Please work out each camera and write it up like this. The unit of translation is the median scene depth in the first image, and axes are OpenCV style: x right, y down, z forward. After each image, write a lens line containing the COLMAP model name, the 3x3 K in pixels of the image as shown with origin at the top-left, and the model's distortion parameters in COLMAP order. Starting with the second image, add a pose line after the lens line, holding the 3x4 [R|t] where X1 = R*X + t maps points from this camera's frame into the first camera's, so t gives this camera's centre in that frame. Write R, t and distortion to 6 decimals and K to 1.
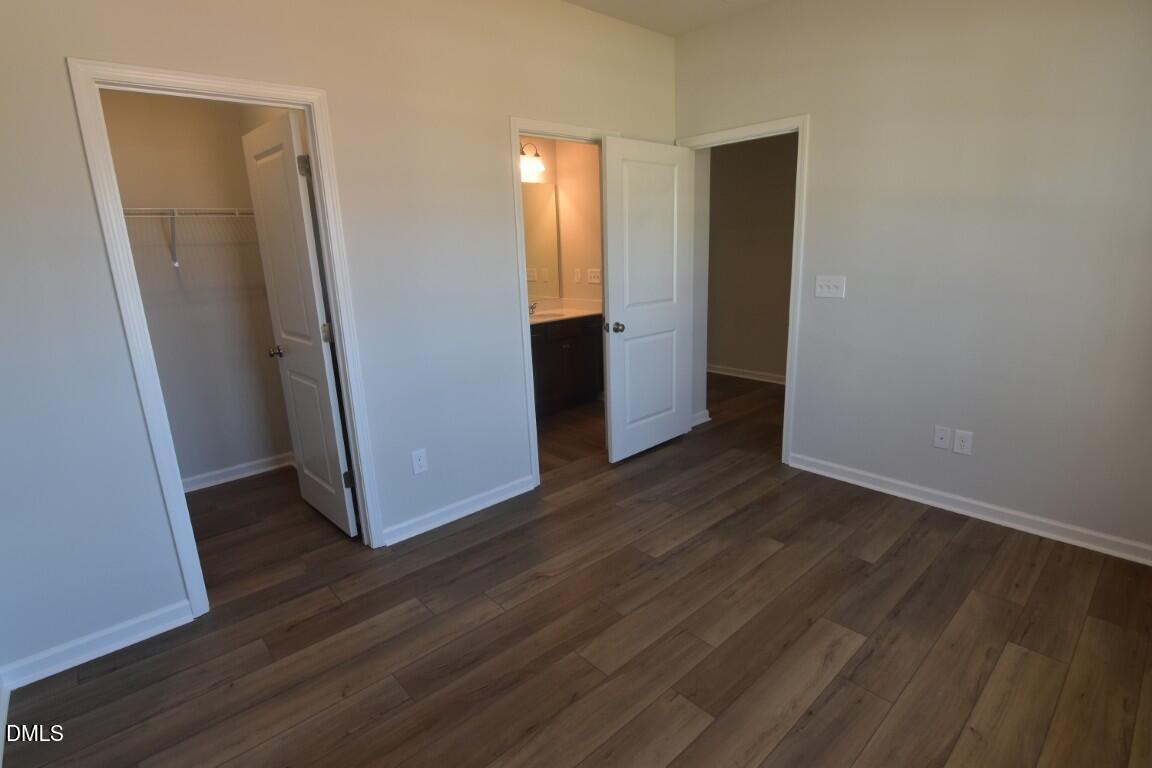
lens RADIAL K [[560.8, 0, 575.2], [0, 560.8, 384.1], [0, 0, 1]] dist [-0.009171, -0.005794]
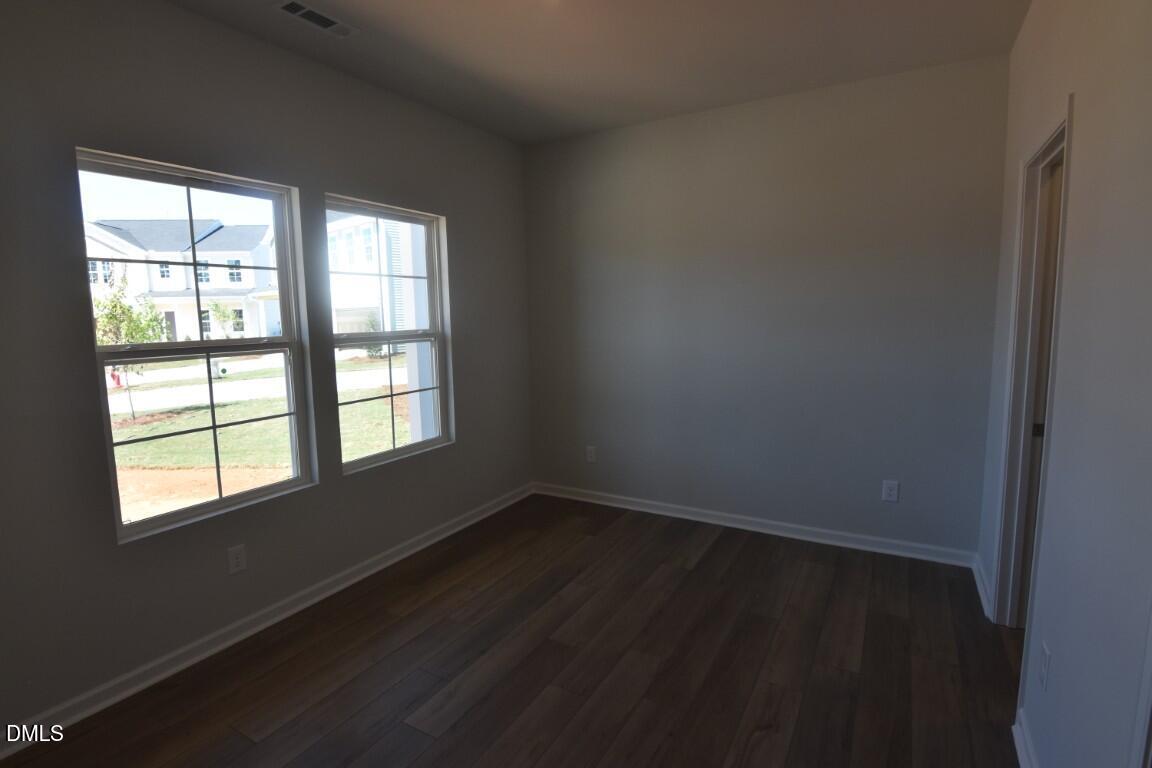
lens RADIAL K [[560.8, 0, 578.3], [0, 560.8, 380.1], [0, 0, 1]] dist [-0.009171, -0.005794]
pose [[-0.950419, 0.088494, -0.298114, 0.468519], [-0.024267, 0.934625, 0.354806, -0.472778], [0.310023, 0.344449, -0.886138, 1.767647]]
